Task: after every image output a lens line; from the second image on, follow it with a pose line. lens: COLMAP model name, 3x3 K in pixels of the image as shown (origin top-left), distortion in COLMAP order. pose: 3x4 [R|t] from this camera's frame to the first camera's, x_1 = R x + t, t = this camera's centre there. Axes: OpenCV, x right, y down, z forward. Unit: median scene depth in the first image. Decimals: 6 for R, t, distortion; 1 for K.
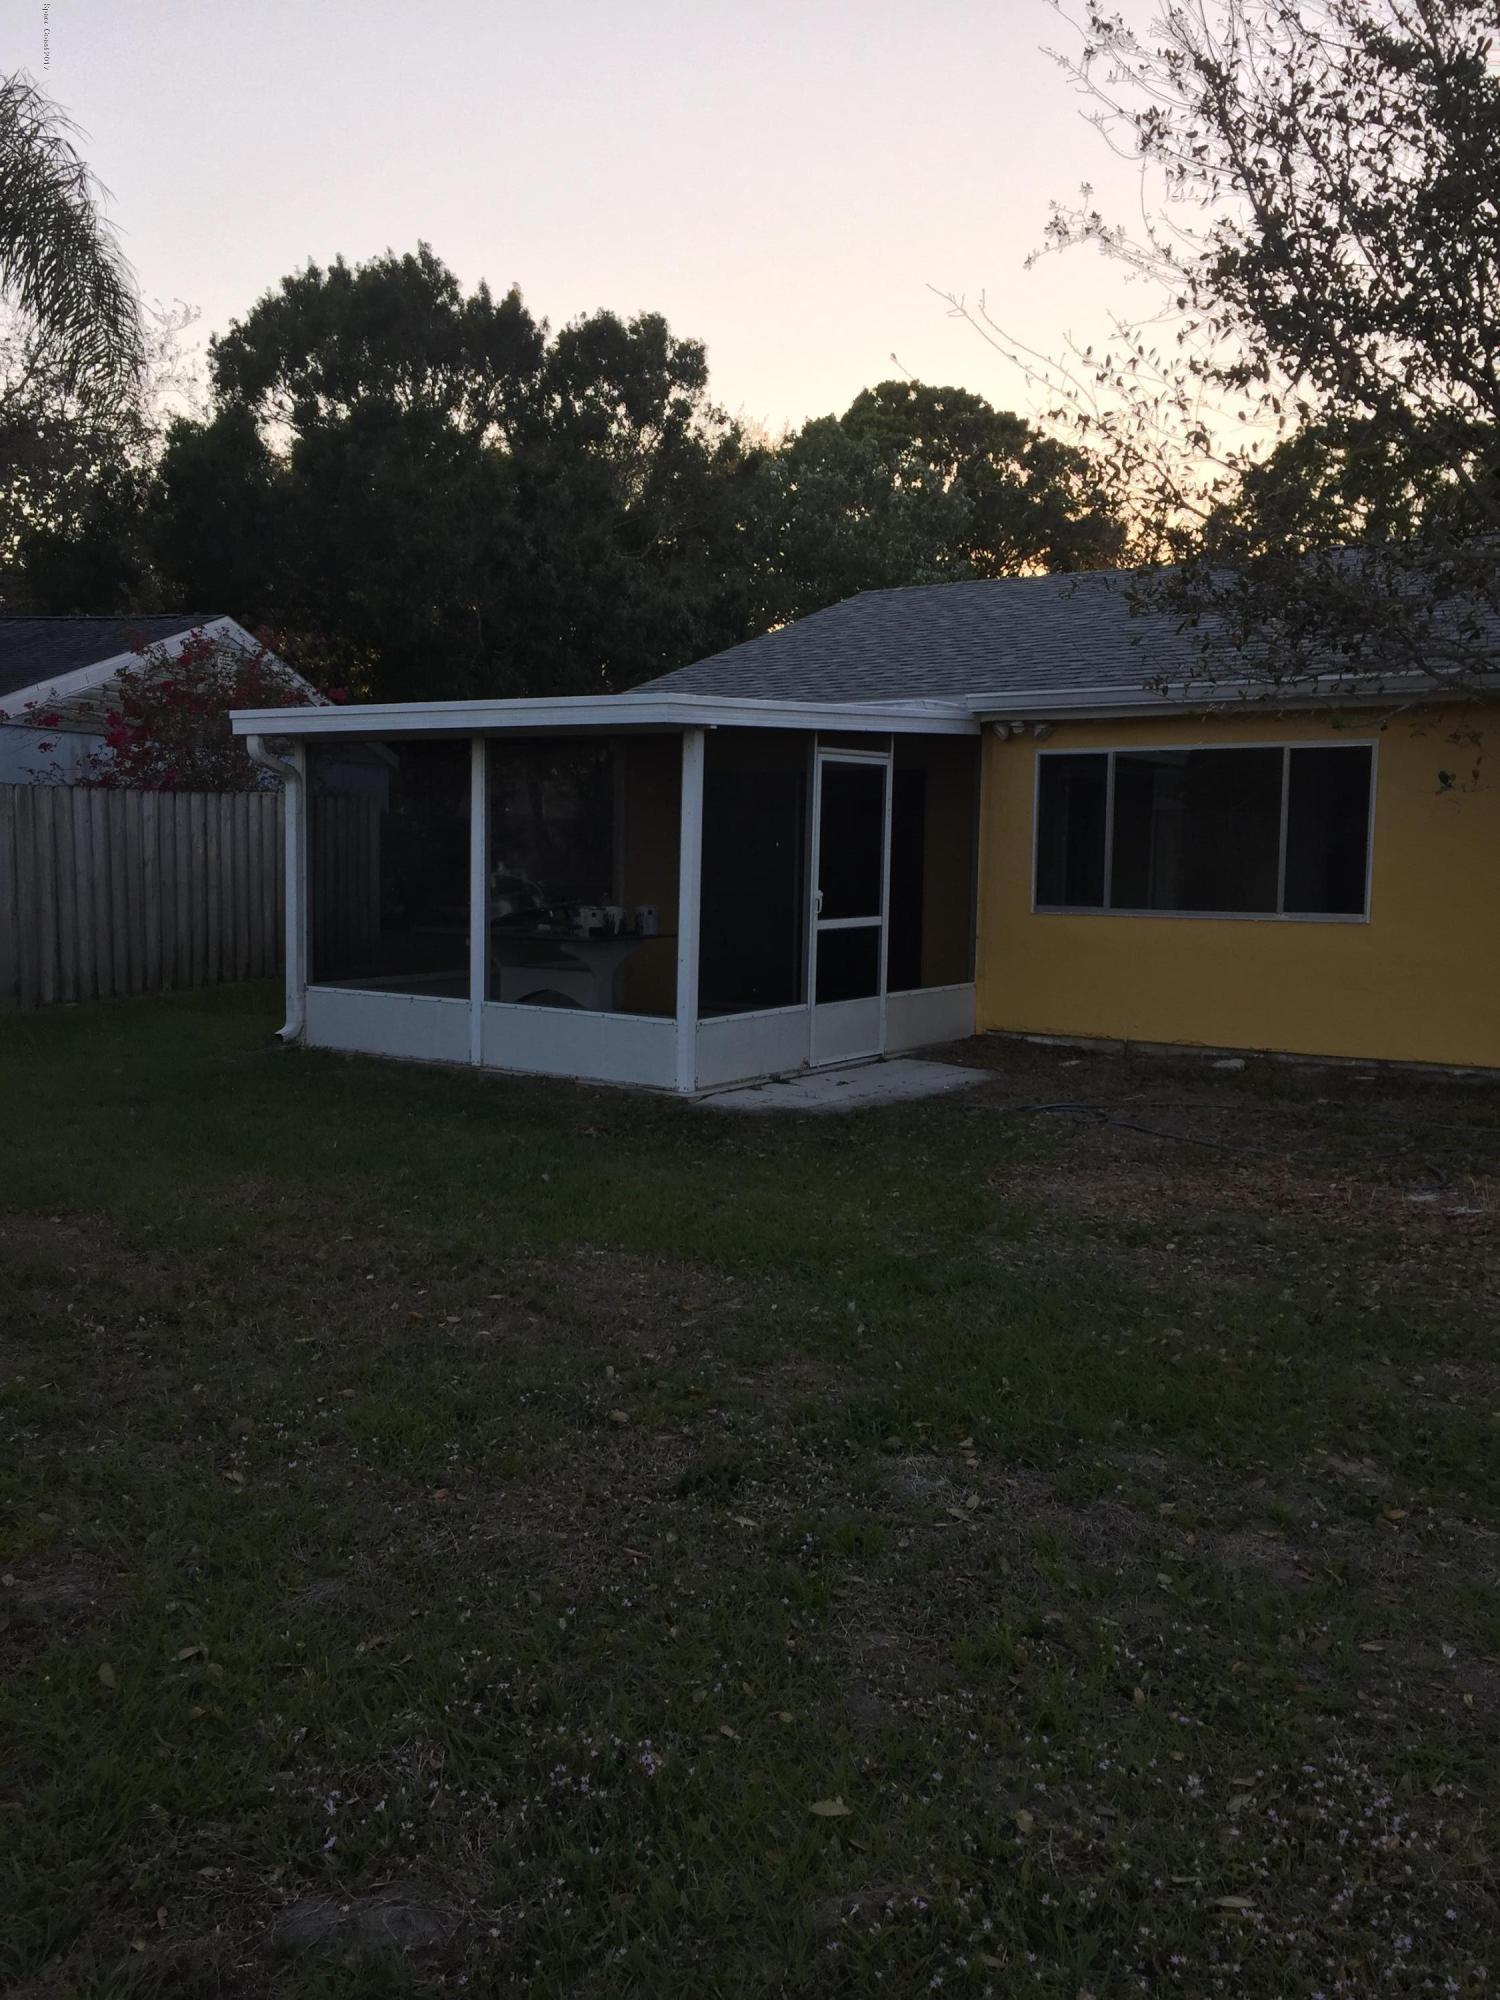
lens RADIAL K [[1709.7, 0, 771.0], [0, 1709.7, 1001.7], [0, 0, 1]] dist [0.090113, -0.086774]
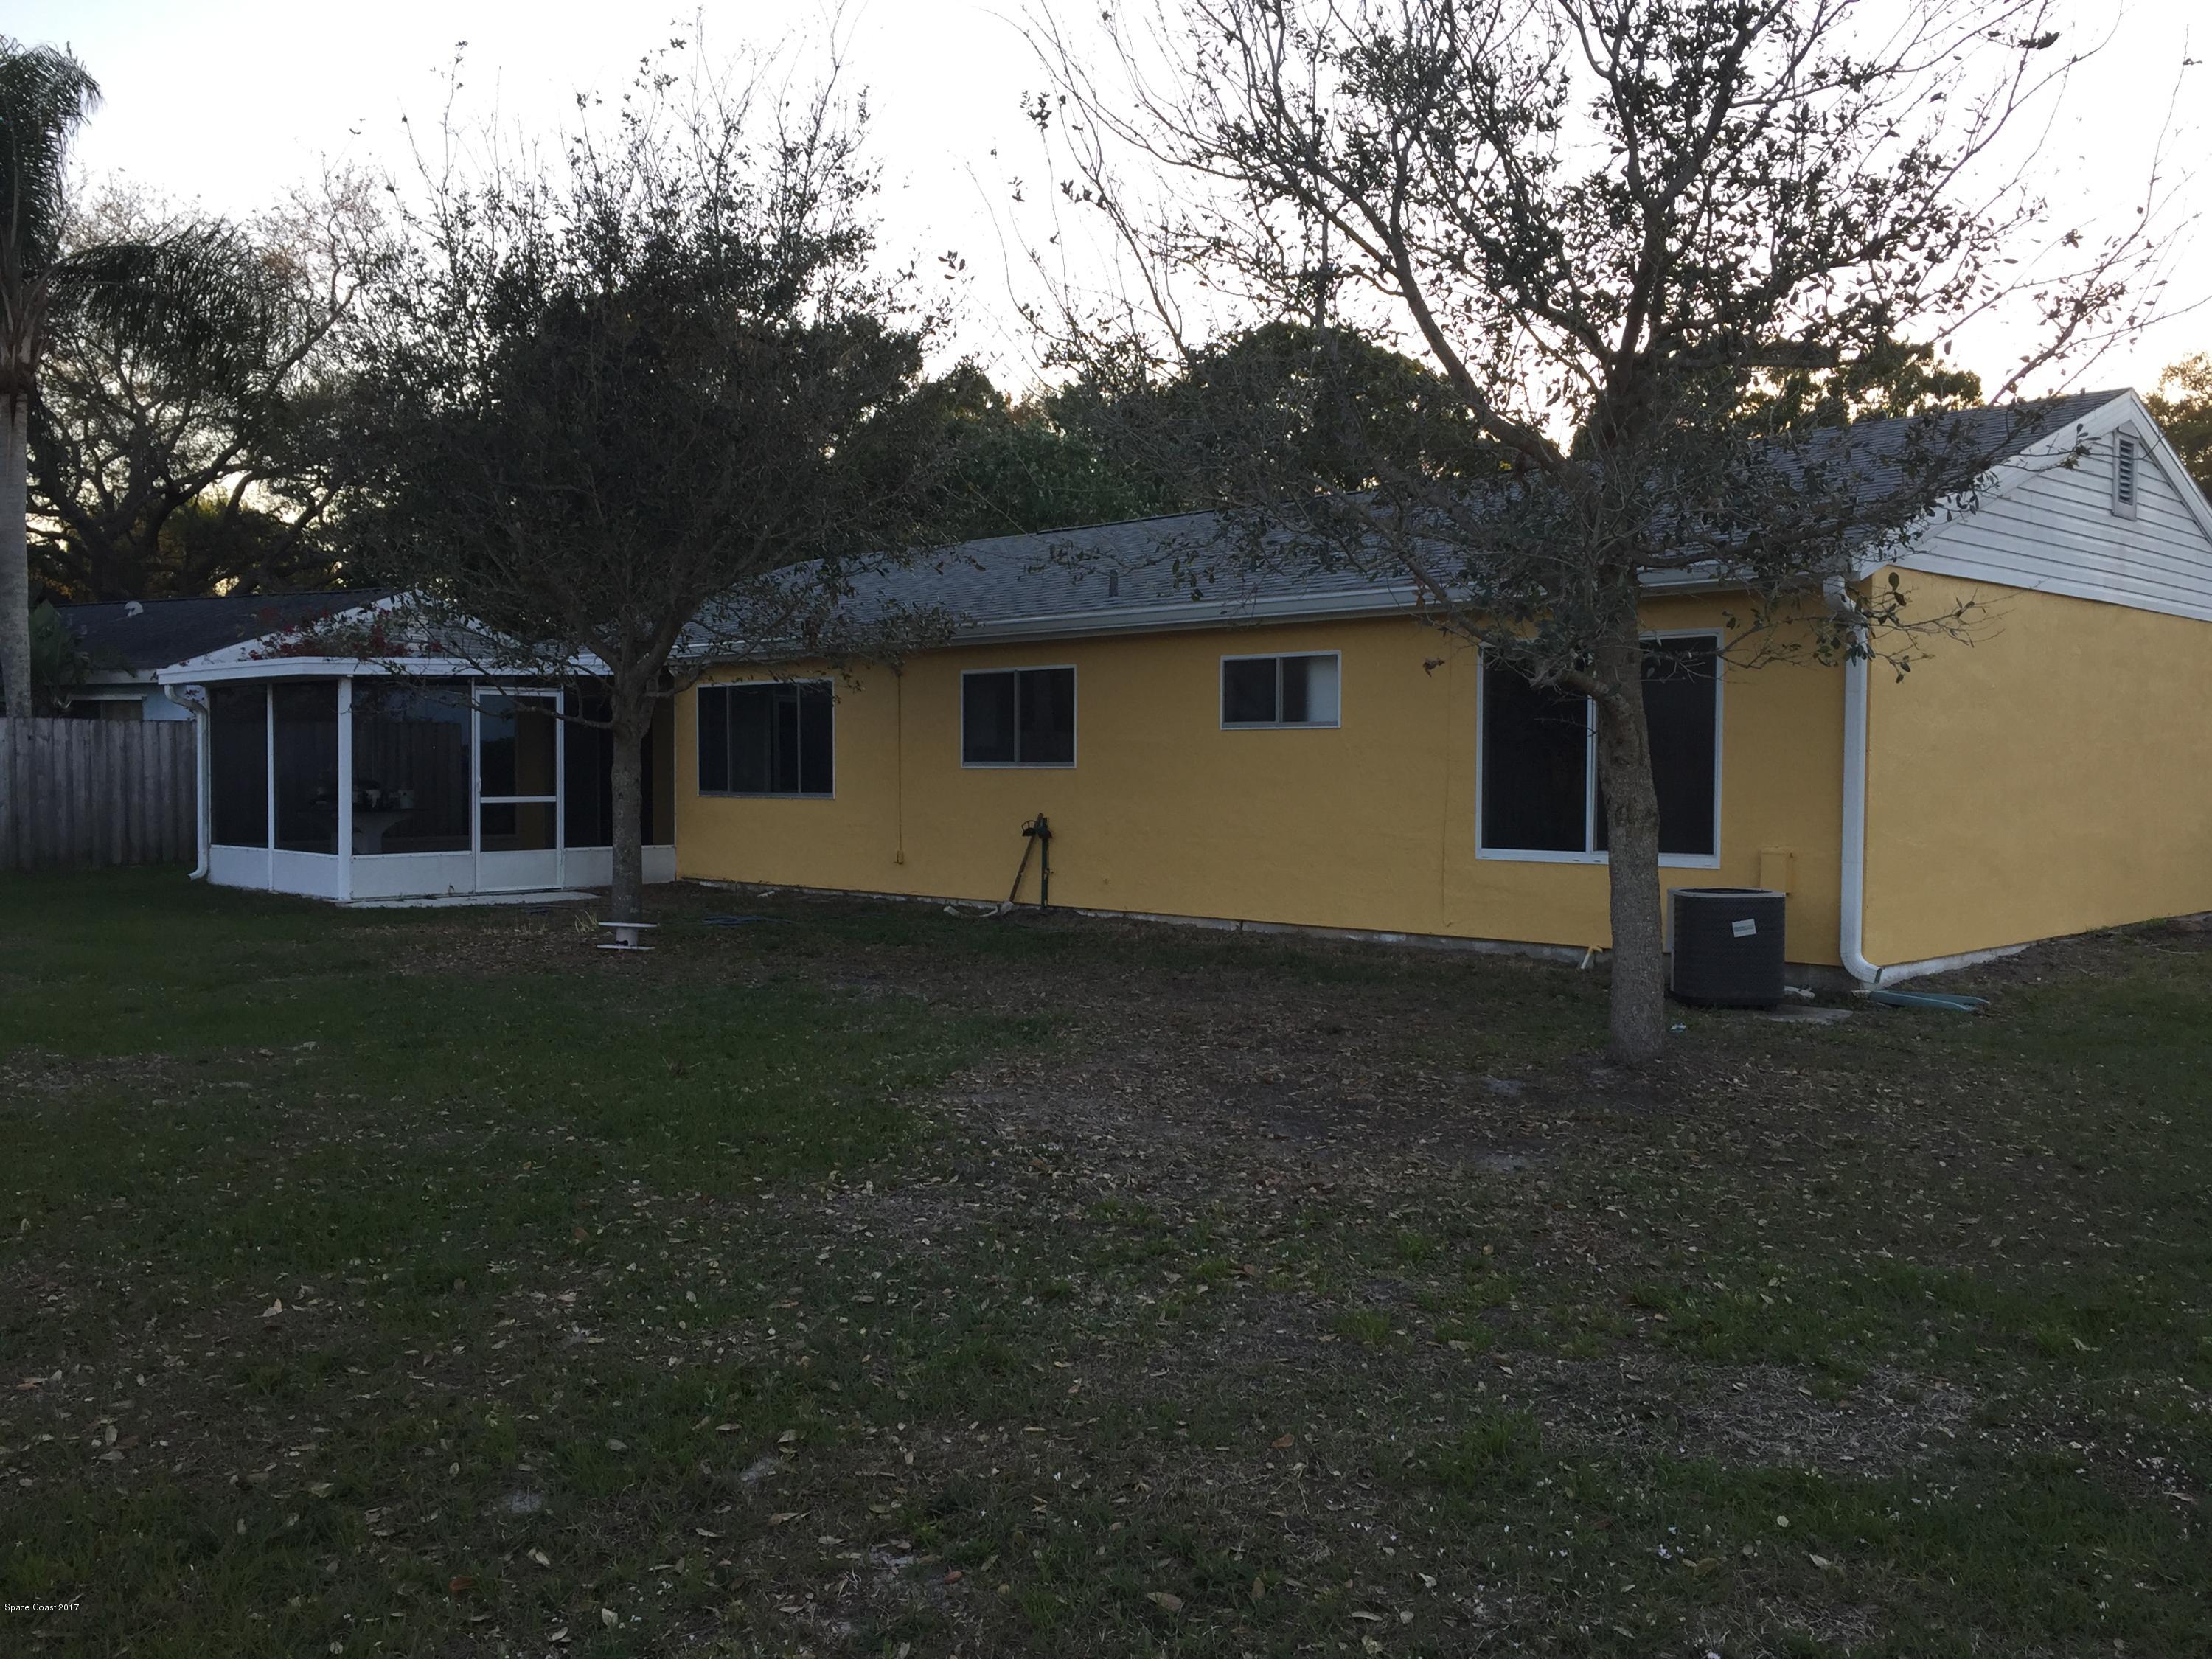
lens RADIAL K [[1877.1, 0, 1106.0], [0, 1877.1, 829.5], [0, 0, 1]] dist [0.084378, -0.112170]
pose [[0.981558, -0.000335, -0.191163, 0.844361], [-0.012304, 0.997815, -0.064921, 0.079298], [0.190767, 0.066076, 0.979409, -0.520091]]
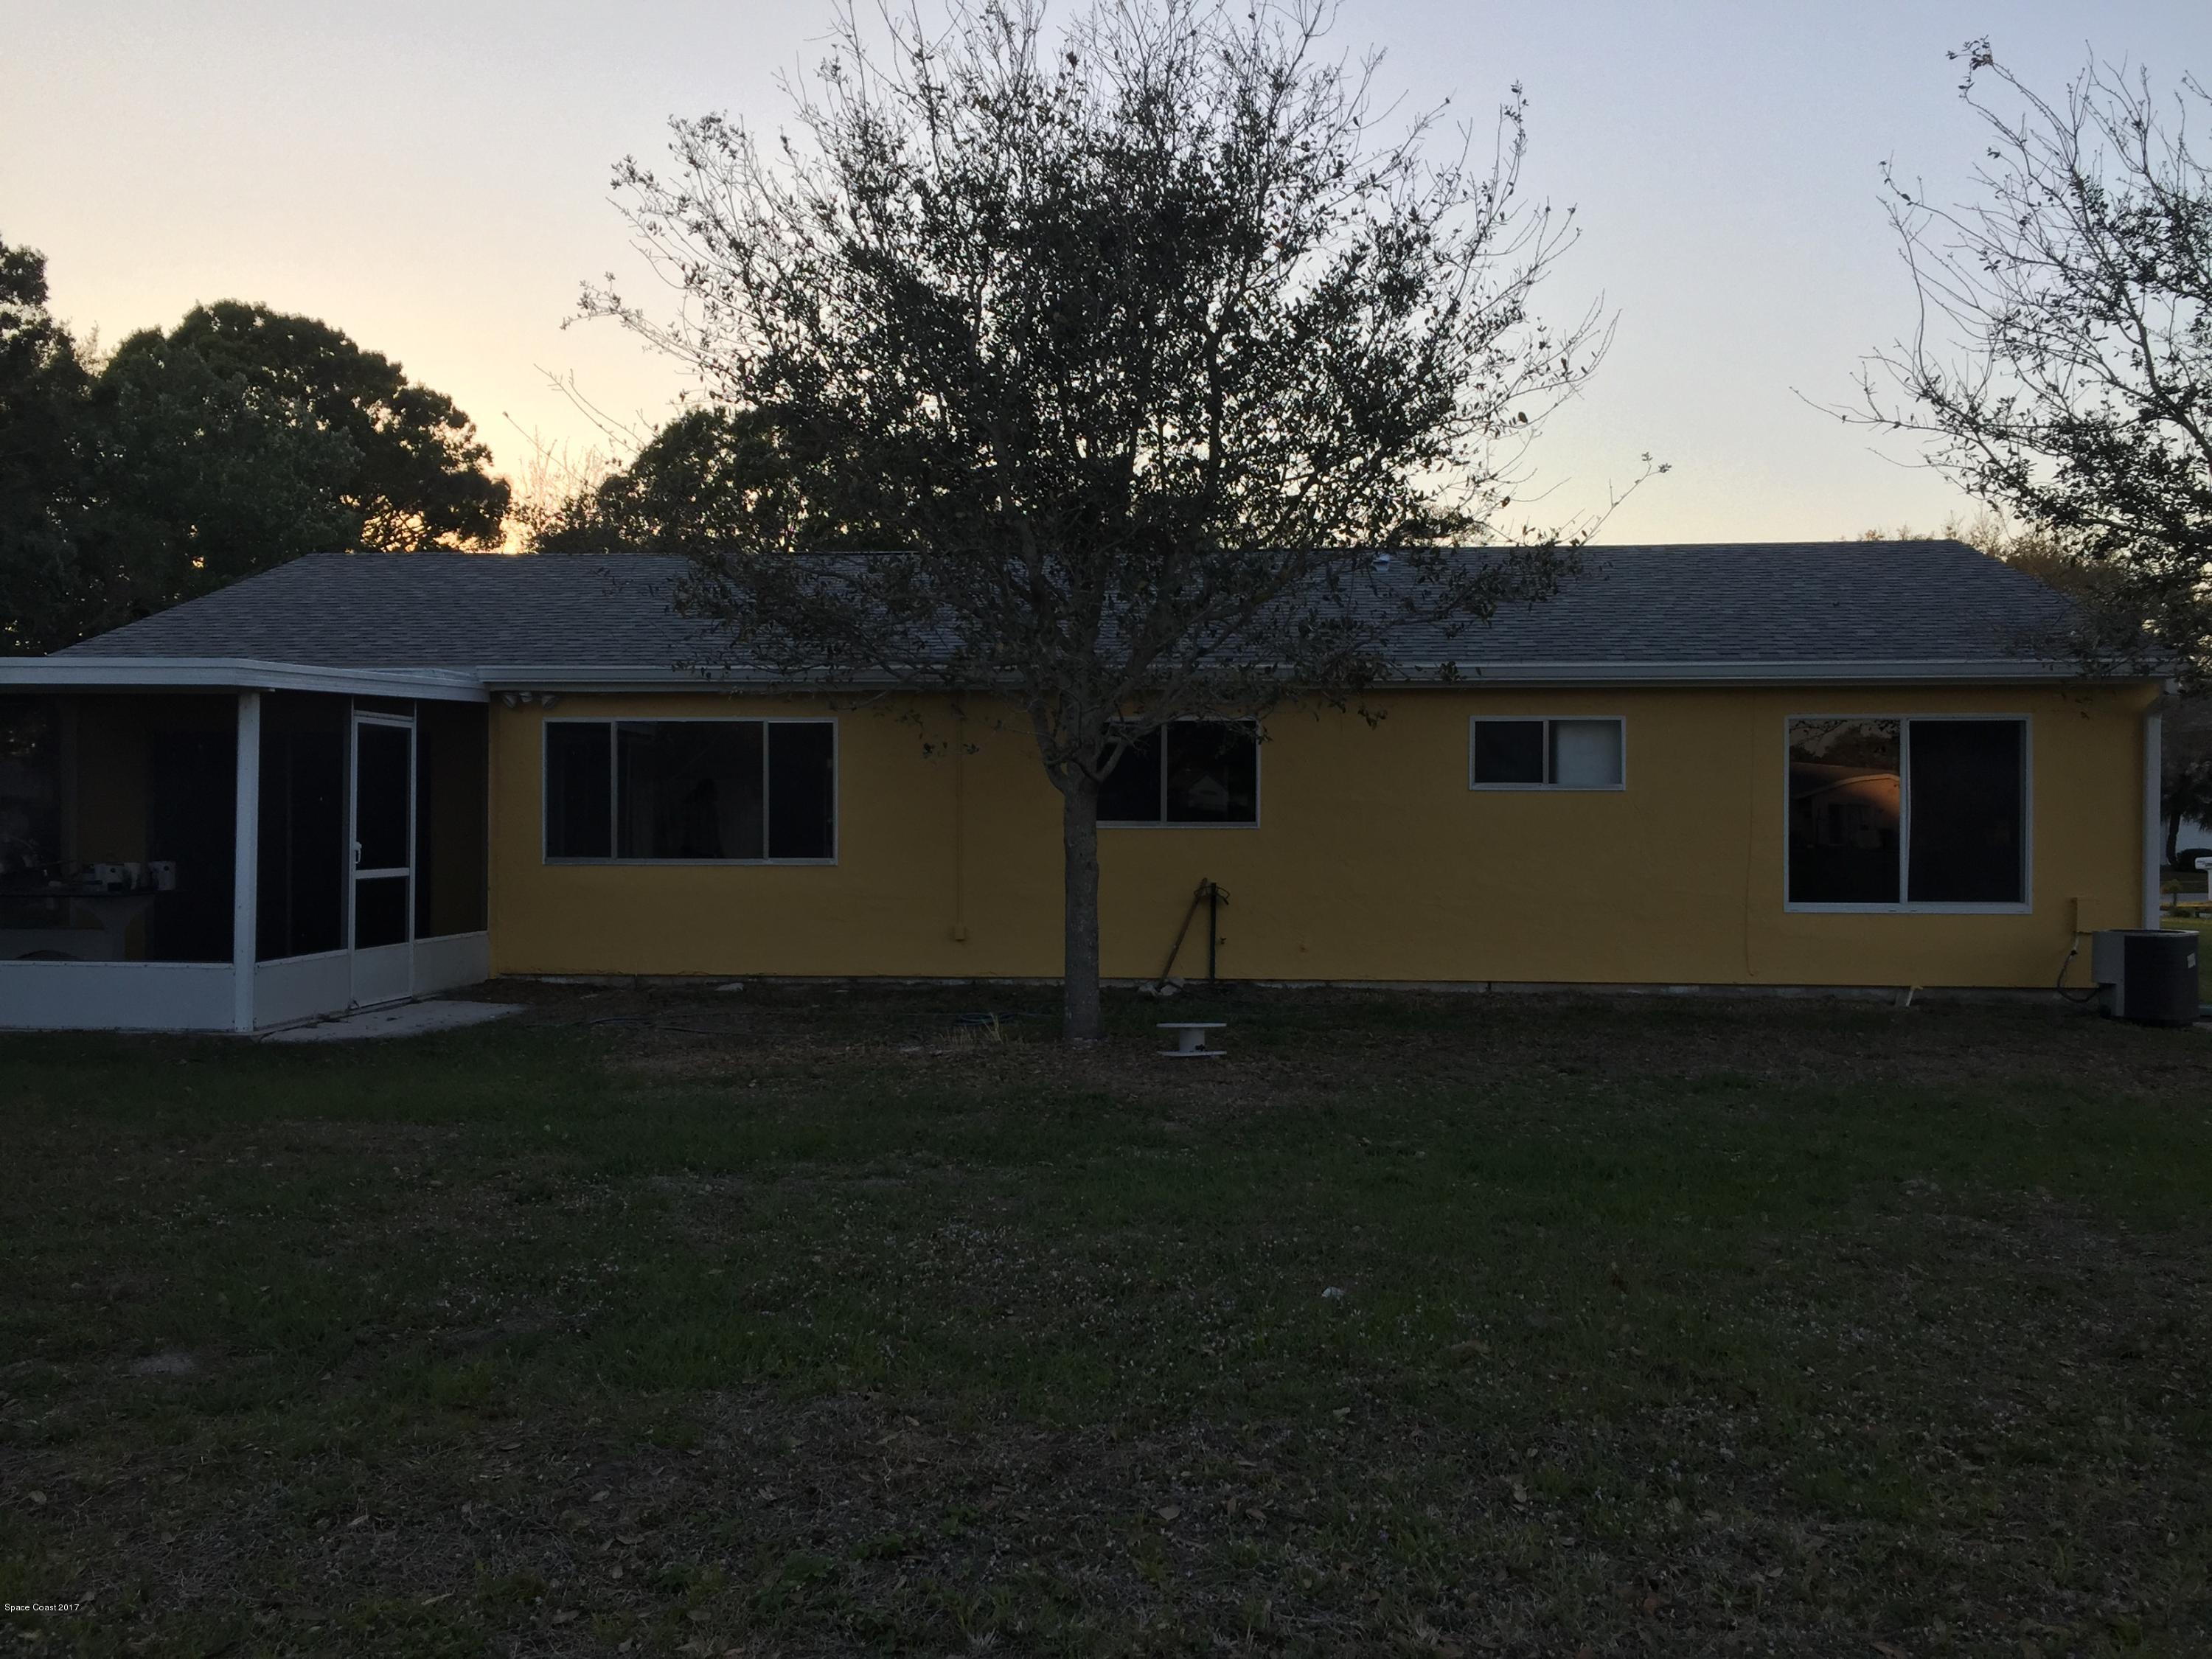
lens RADIAL K [[1877.1, 0, 1106.0], [0, 1877.1, 829.5], [0, 0, 1]] dist [0.084378, -0.112170]
pose [[0.868606, -0.008411, 0.495432, -0.142573], [0.051897, 0.995901, -0.074079, 0.036294], [-0.492779, 0.090057, 0.865482, -0.241451]]
